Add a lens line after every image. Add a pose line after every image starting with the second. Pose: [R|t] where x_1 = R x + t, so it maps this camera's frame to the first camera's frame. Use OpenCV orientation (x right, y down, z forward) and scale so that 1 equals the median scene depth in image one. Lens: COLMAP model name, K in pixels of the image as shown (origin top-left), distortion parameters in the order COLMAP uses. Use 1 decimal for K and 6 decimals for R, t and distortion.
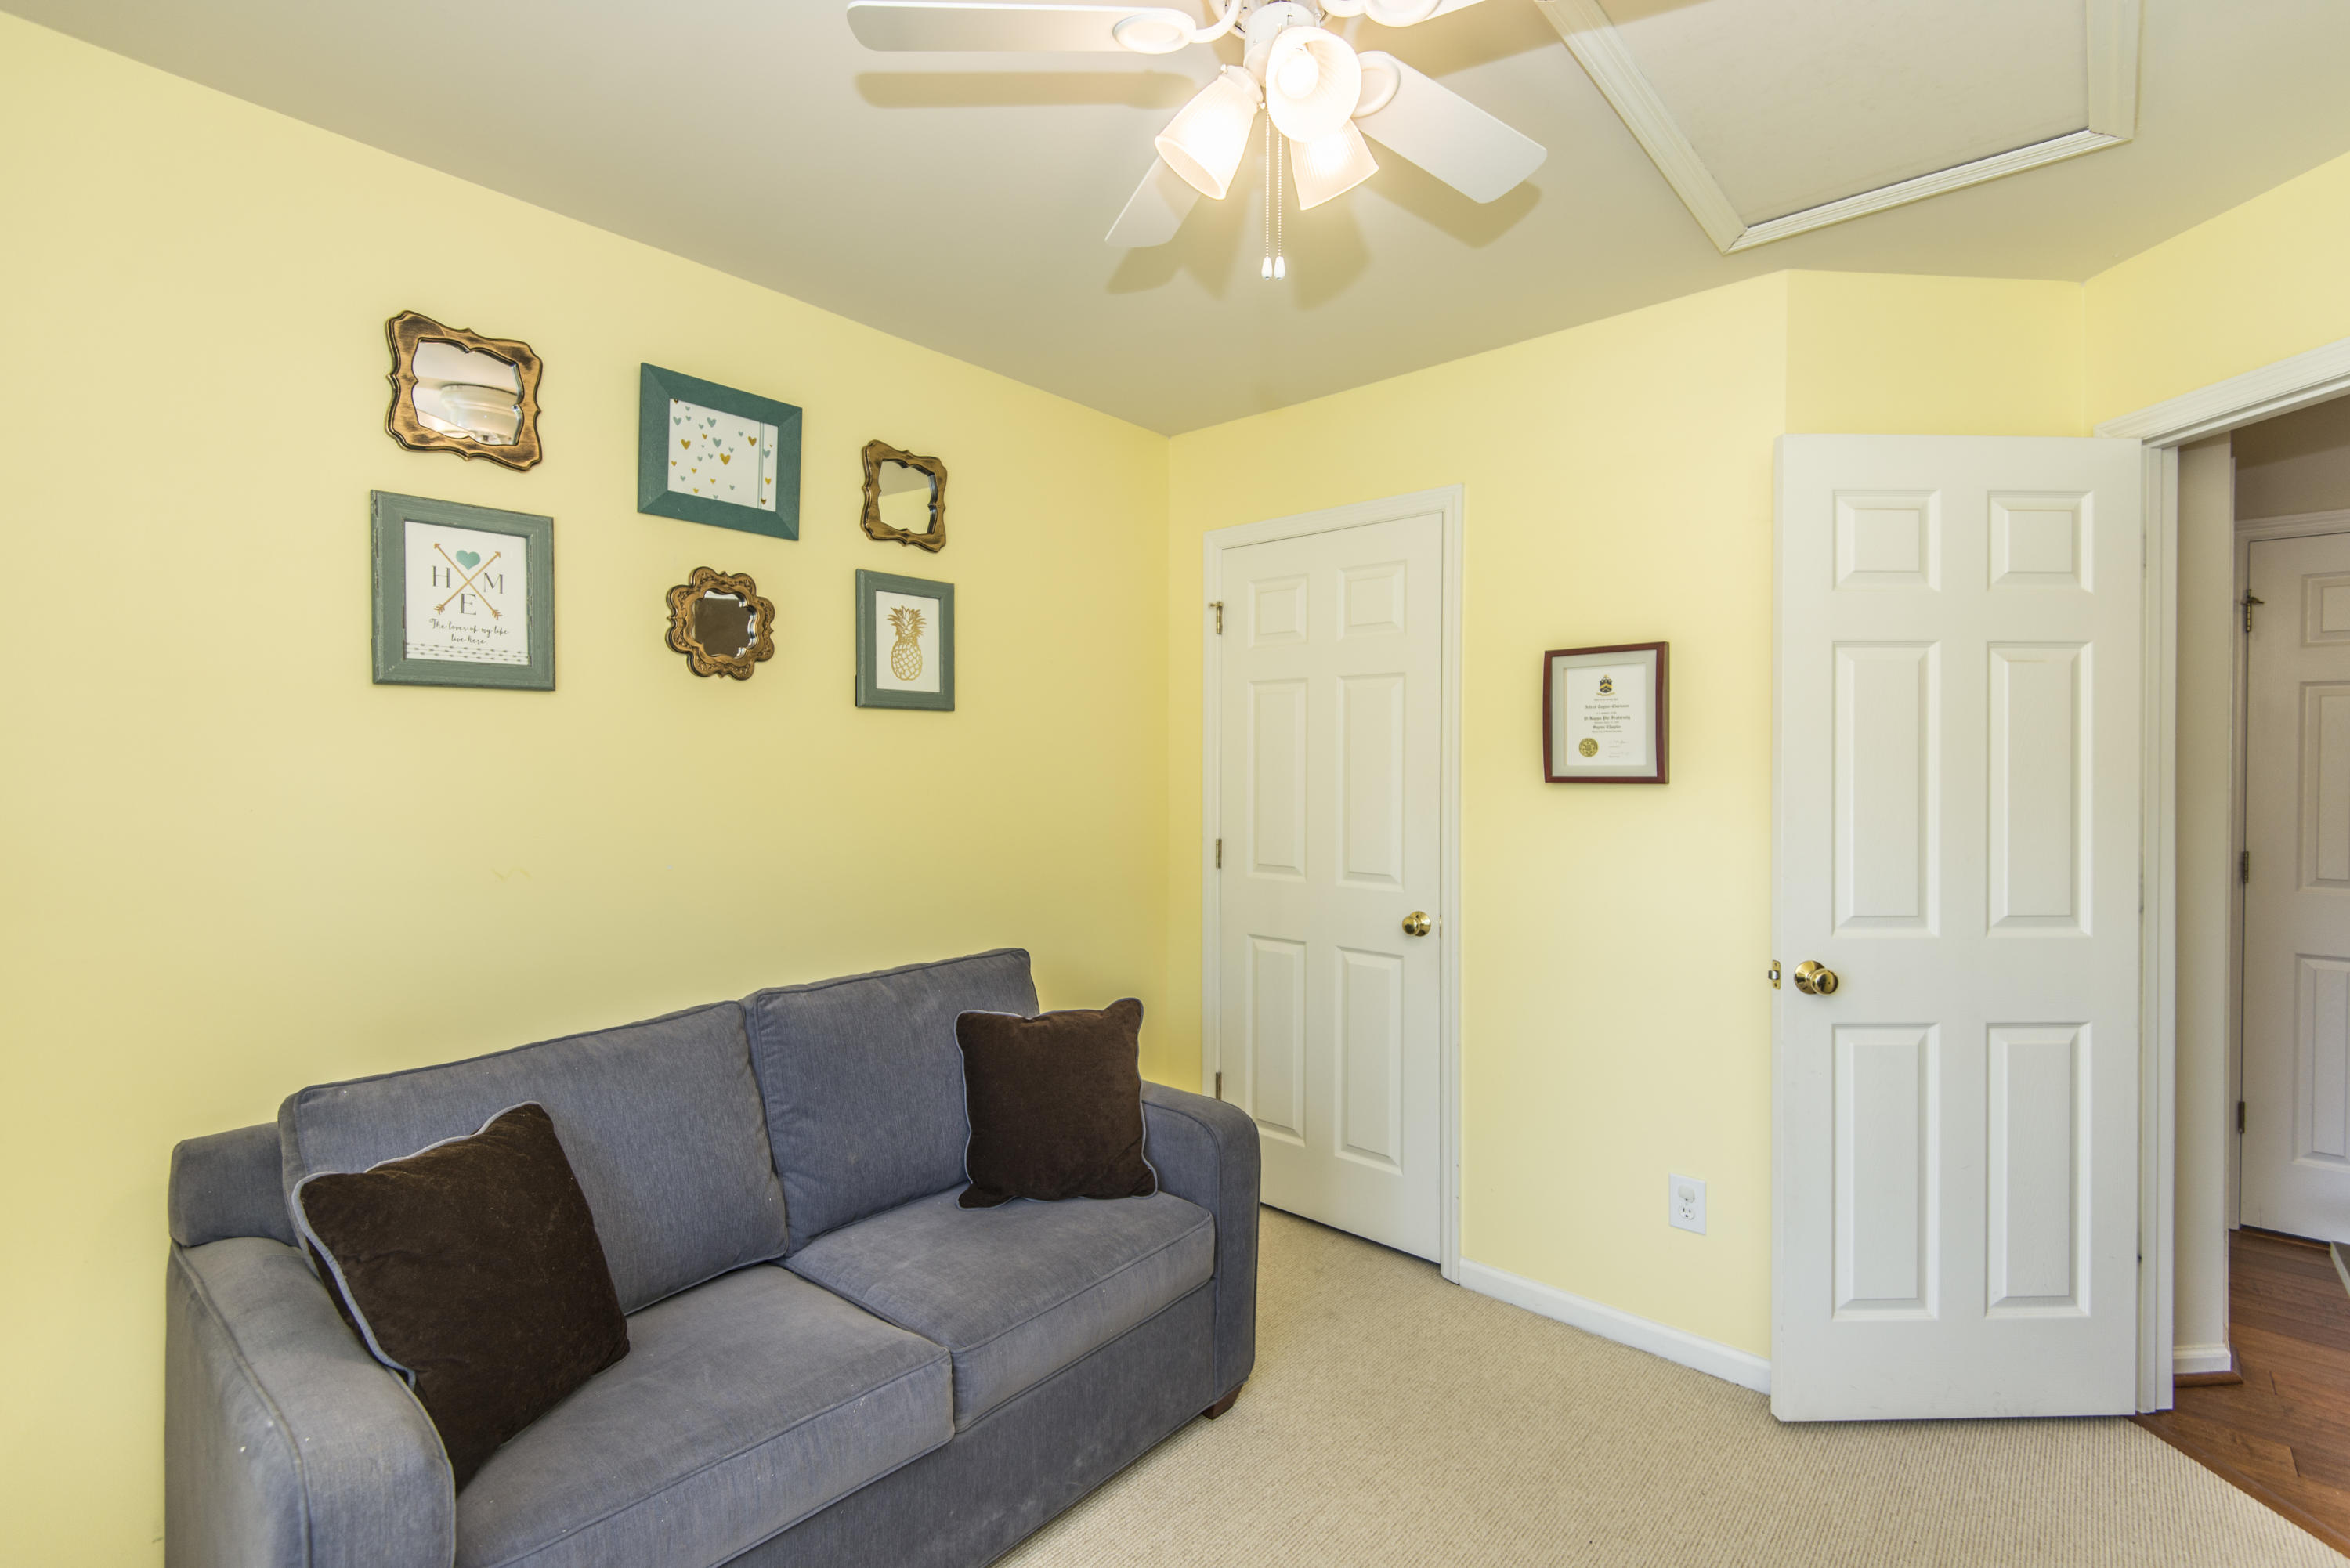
lens RADIAL K [[1069.2, 0, 1186.0], [0, 1069.2, 759.3], [0, 0, 1]] dist [0.013596, -0.006561]
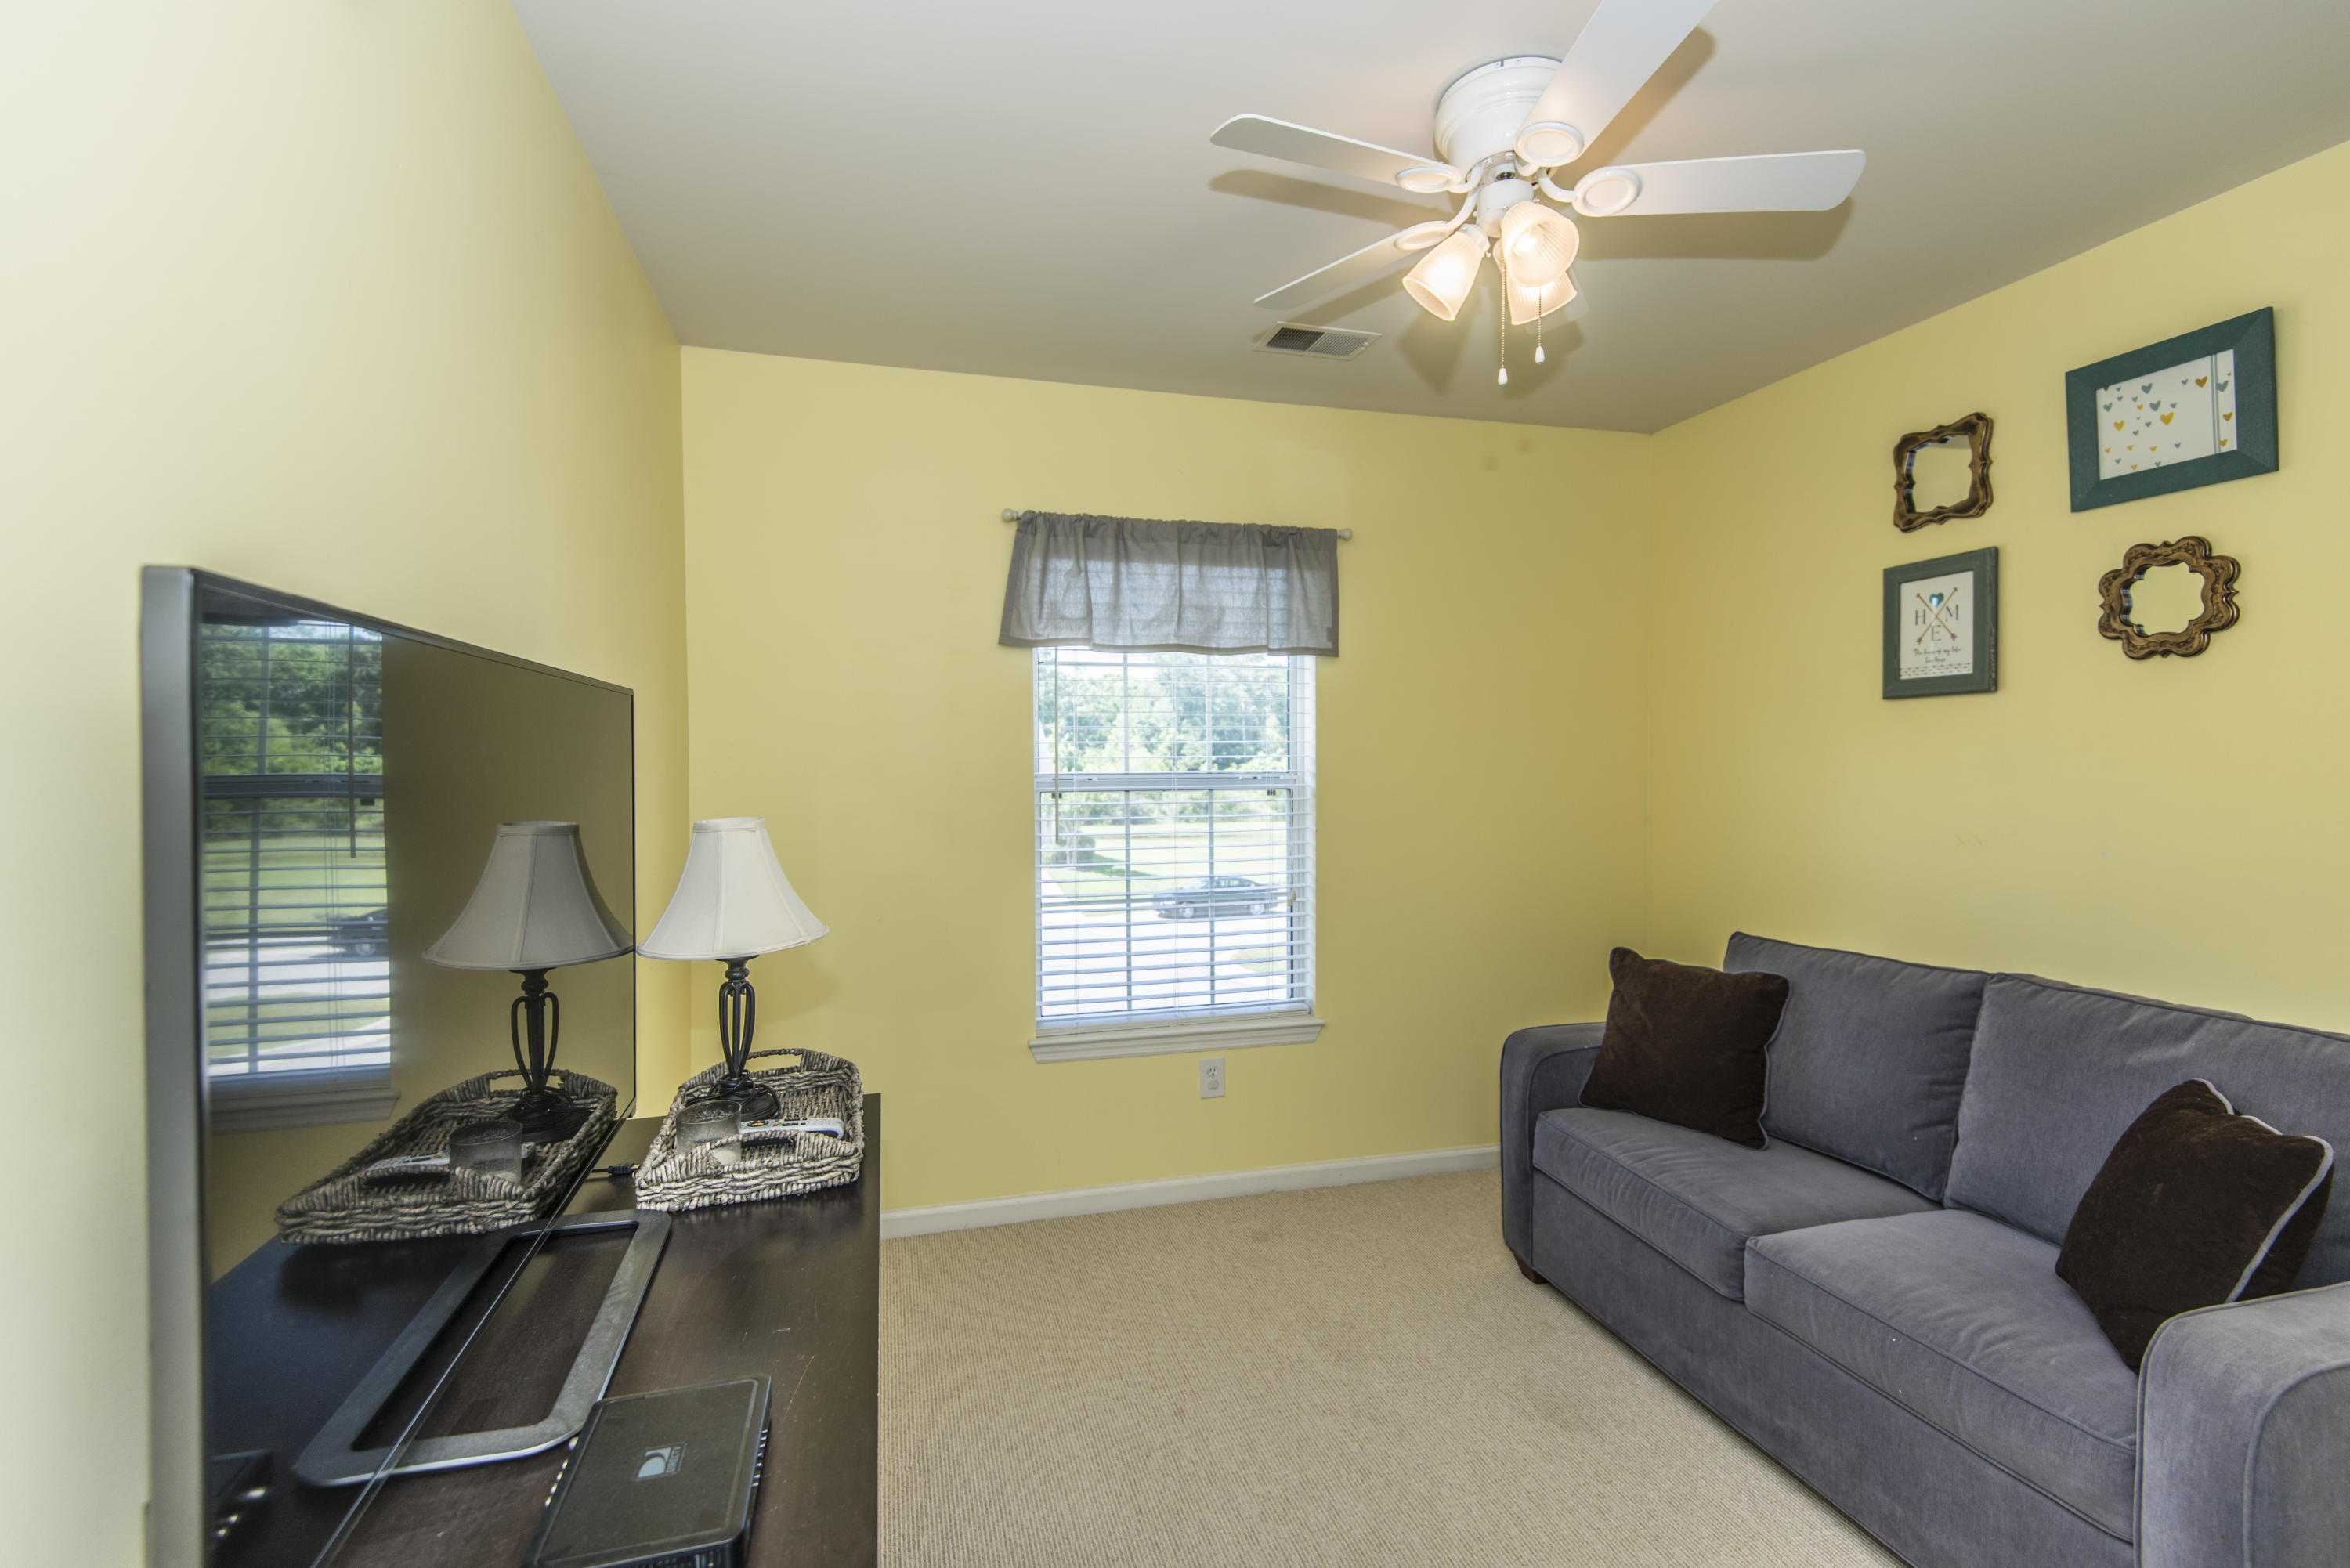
lens RADIAL K [[1069.2, 0, 1179.3], [0, 1069.2, 775.5], [0, 0, 1]] dist [0.013596, -0.006561]
pose [[-0.569411, -0.003010, -0.822048, 0.927890], [-0.013756, 0.999888, 0.005868, 0.035401], [0.821938, 0.014650, -0.569388, 0.963367]]
